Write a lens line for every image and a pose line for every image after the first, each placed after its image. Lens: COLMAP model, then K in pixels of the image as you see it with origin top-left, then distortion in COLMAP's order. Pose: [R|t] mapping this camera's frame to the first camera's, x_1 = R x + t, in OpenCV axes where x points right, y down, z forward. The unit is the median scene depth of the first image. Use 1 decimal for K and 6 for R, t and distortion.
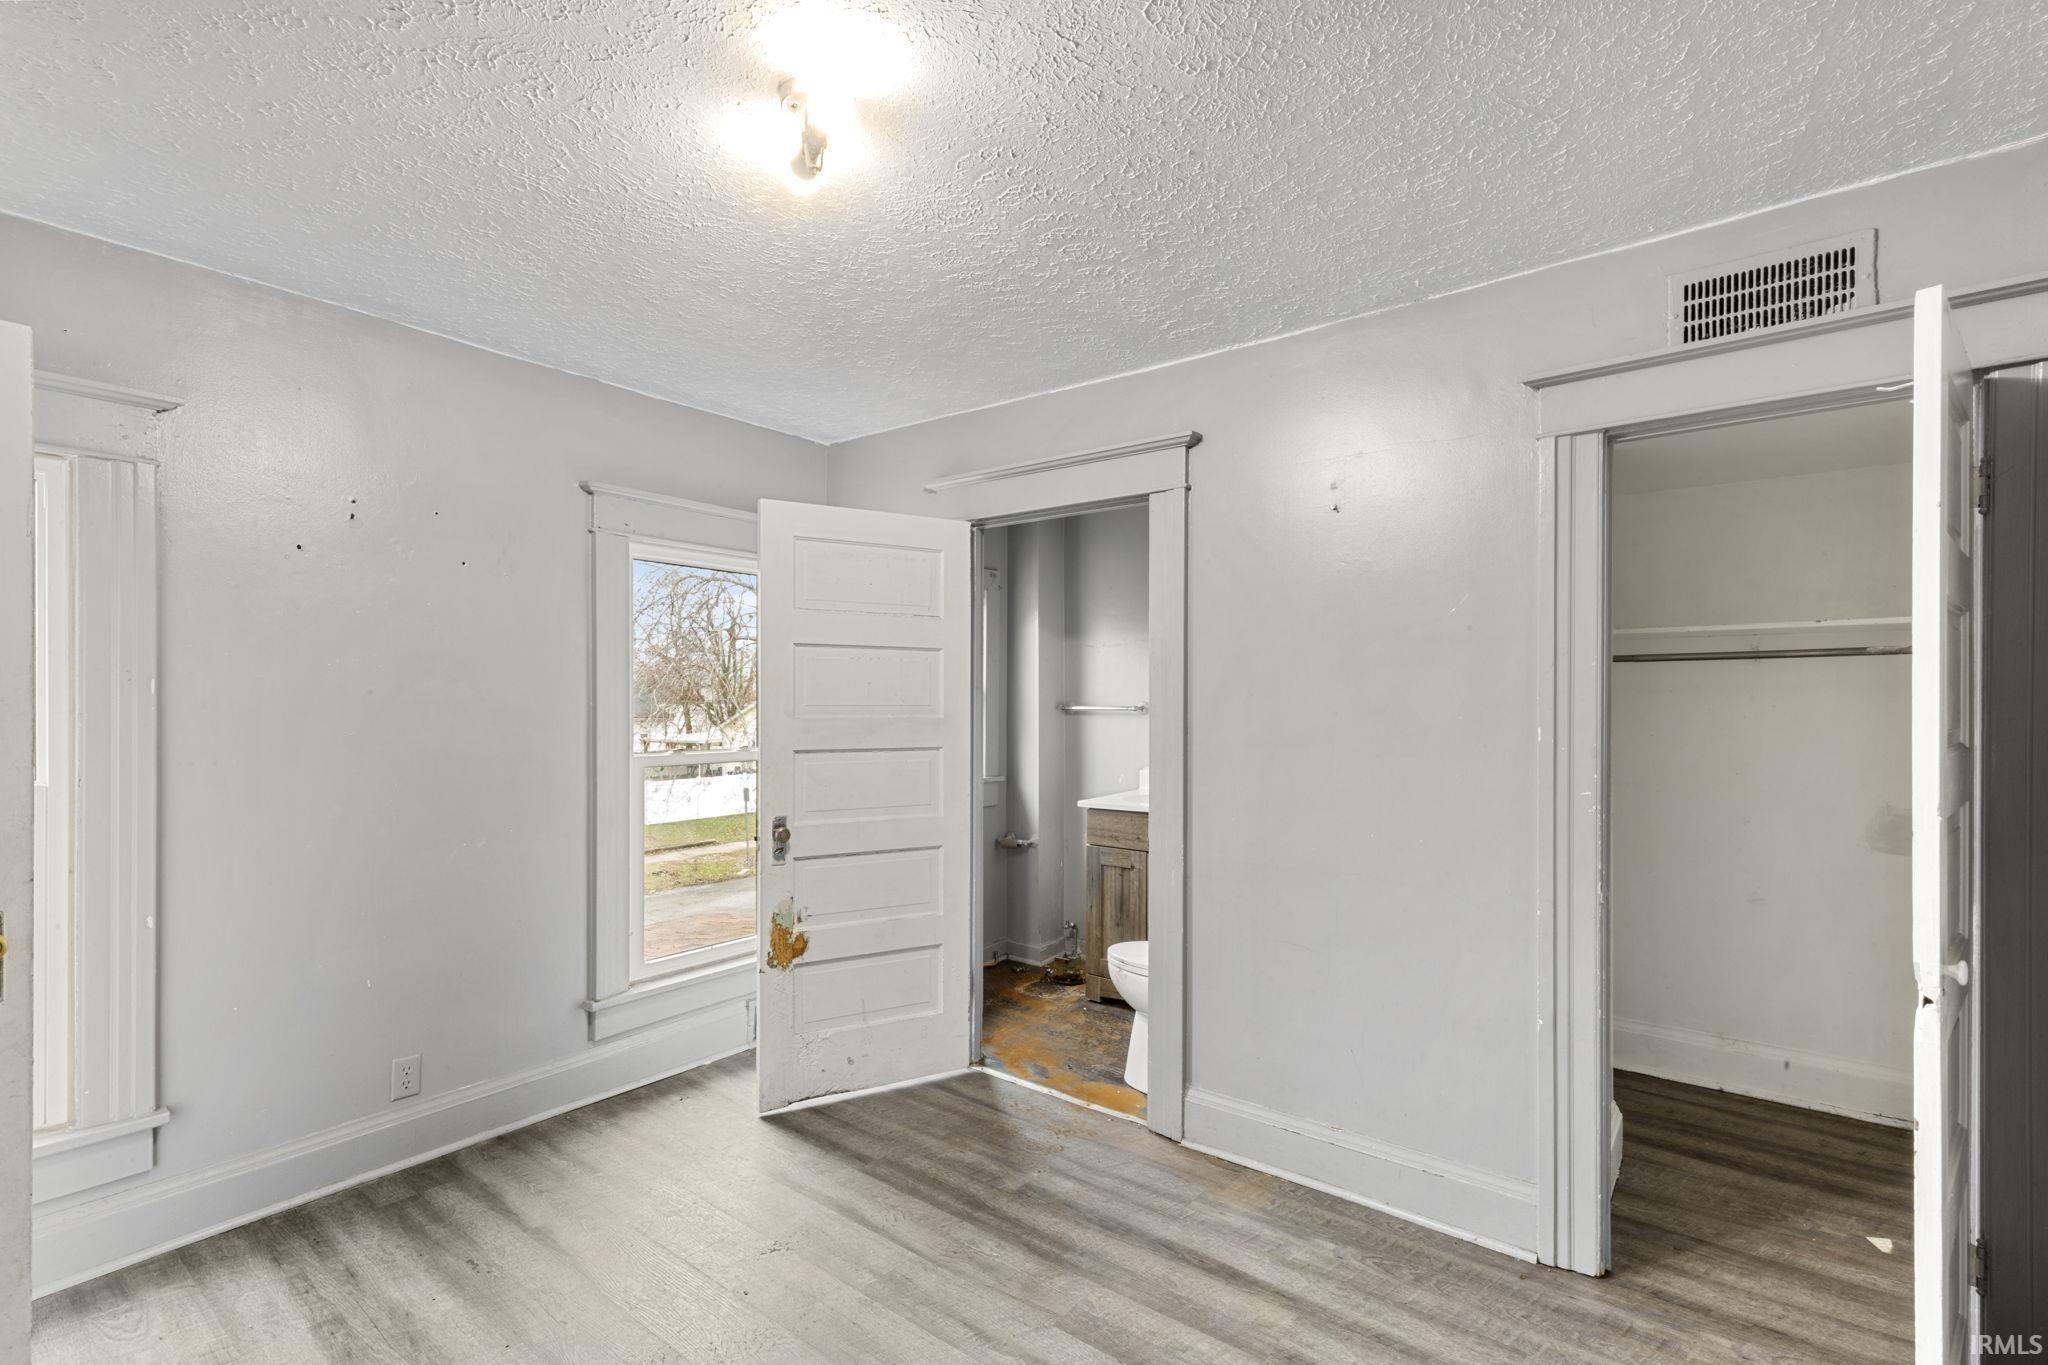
lens RADIAL K [[927.7, 0, 1019.9], [0, 927.7, 707.0], [0, 0, 1]] dist [0.010266, -0.000352]
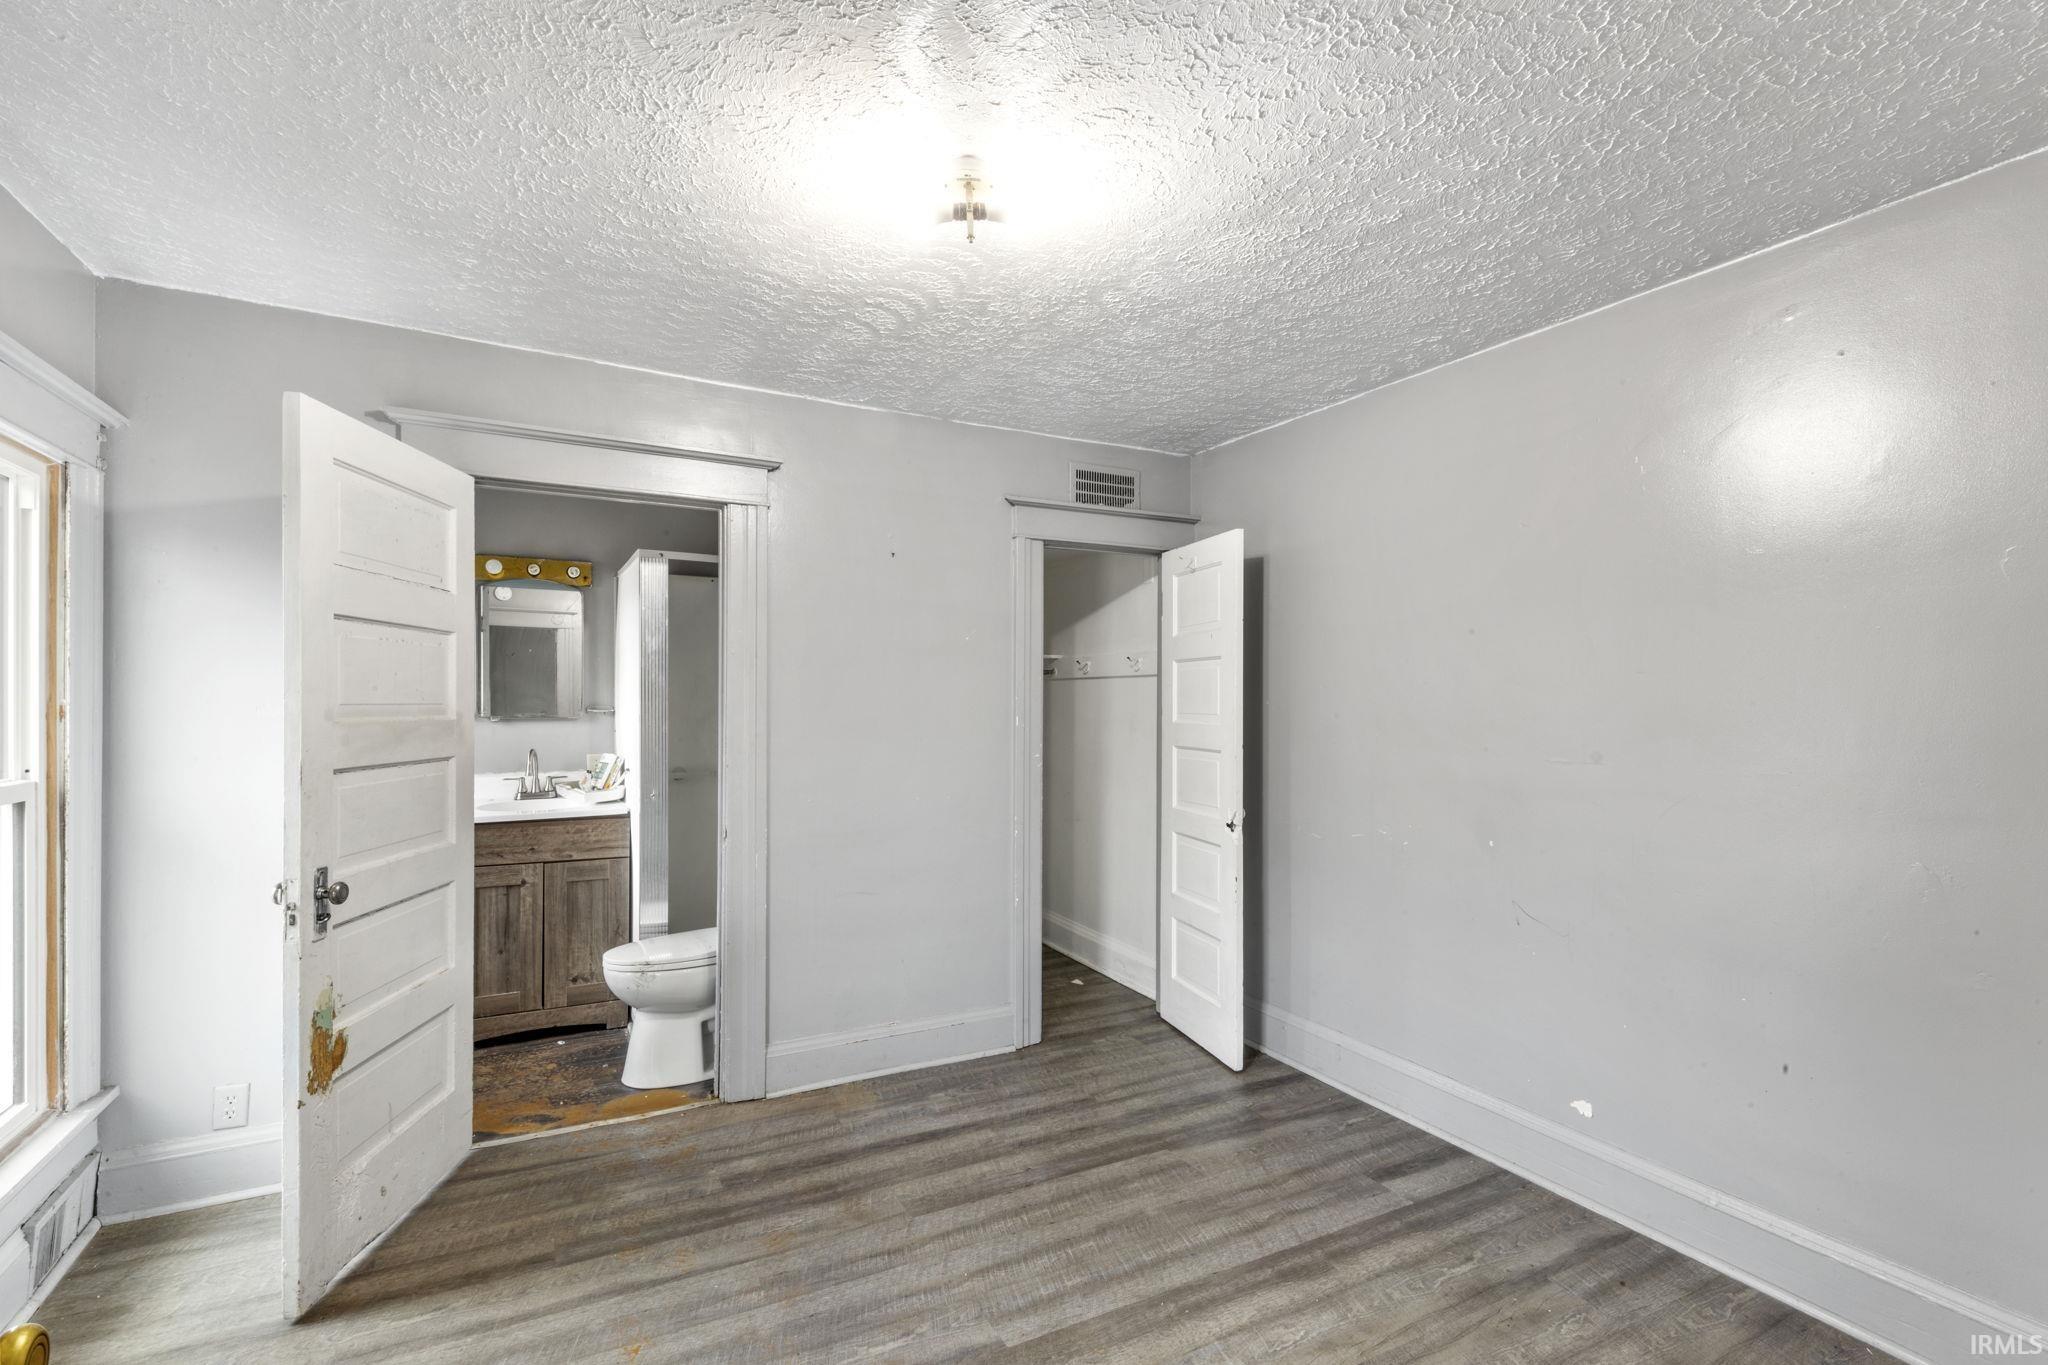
lens RADIAL K [[927.7, 0, 1019.9], [0, 927.7, 707.0], [0, 0, 1]] dist [0.010266, -0.000352]
pose [[0.408917, -0.005591, 0.912555, -0.743383], [0.001780, 0.999984, 0.005330, -0.002564], [-0.912570, -0.000555, 0.408920, 0.282010]]
